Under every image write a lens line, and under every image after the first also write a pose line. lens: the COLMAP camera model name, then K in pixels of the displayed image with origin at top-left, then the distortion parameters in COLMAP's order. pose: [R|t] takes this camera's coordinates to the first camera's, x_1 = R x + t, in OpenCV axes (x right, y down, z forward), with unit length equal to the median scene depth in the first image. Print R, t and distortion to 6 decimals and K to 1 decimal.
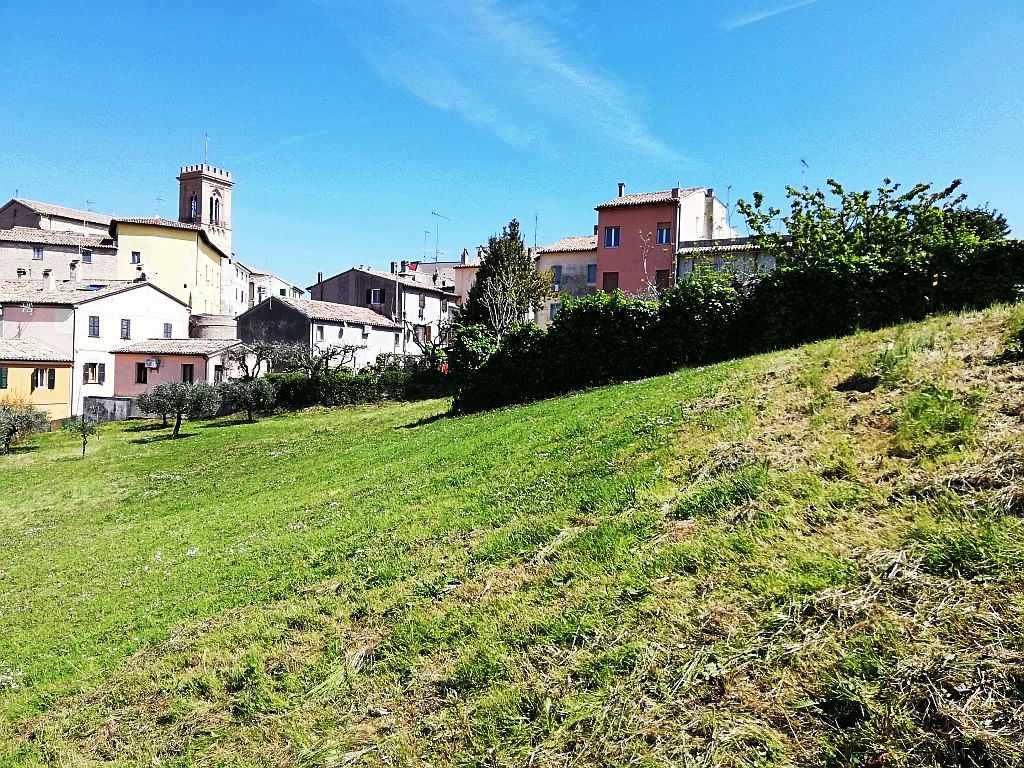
lens RADIAL K [[774.7, 0, 517.9], [0, 774.7, 365.7], [0, 0, 1]] dist [0.094147, -0.140369]
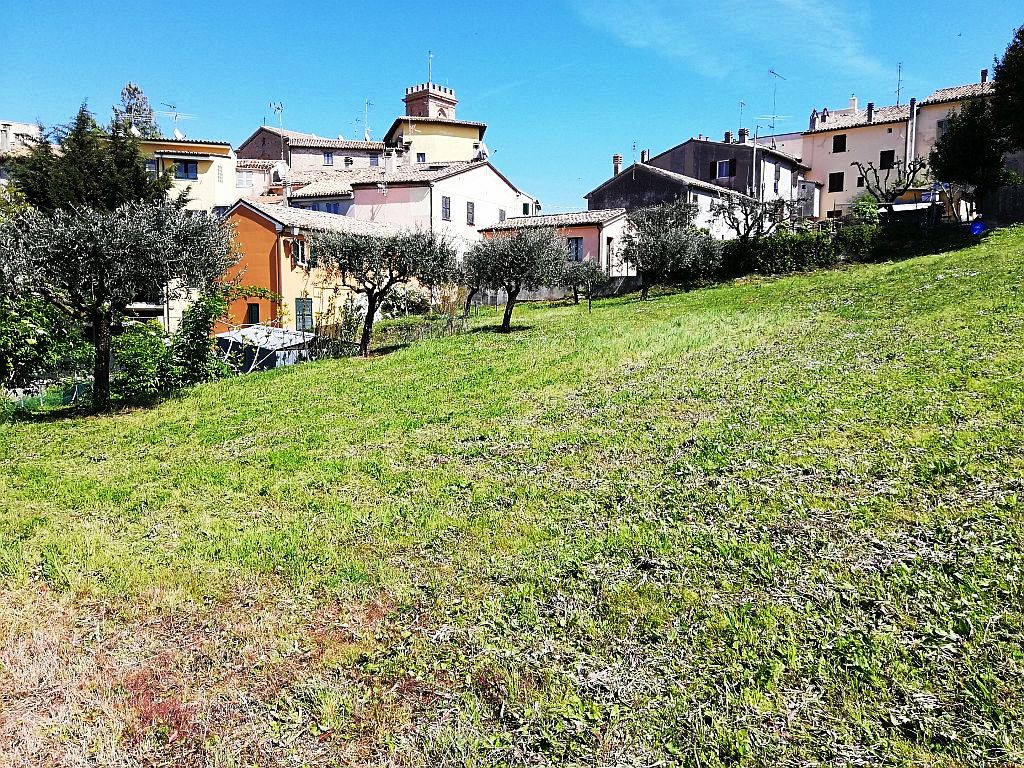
lens RADIAL K [[774.7, 0, 517.9], [0, 774.7, 365.7], [0, 0, 1]] dist [0.094147, -0.140369]
pose [[0.980157, -0.012101, -0.197853, -0.250597], [0.027036, 0.996968, 0.072960, 0.059443], [0.196370, -0.076862, 0.977513, 0.114344]]
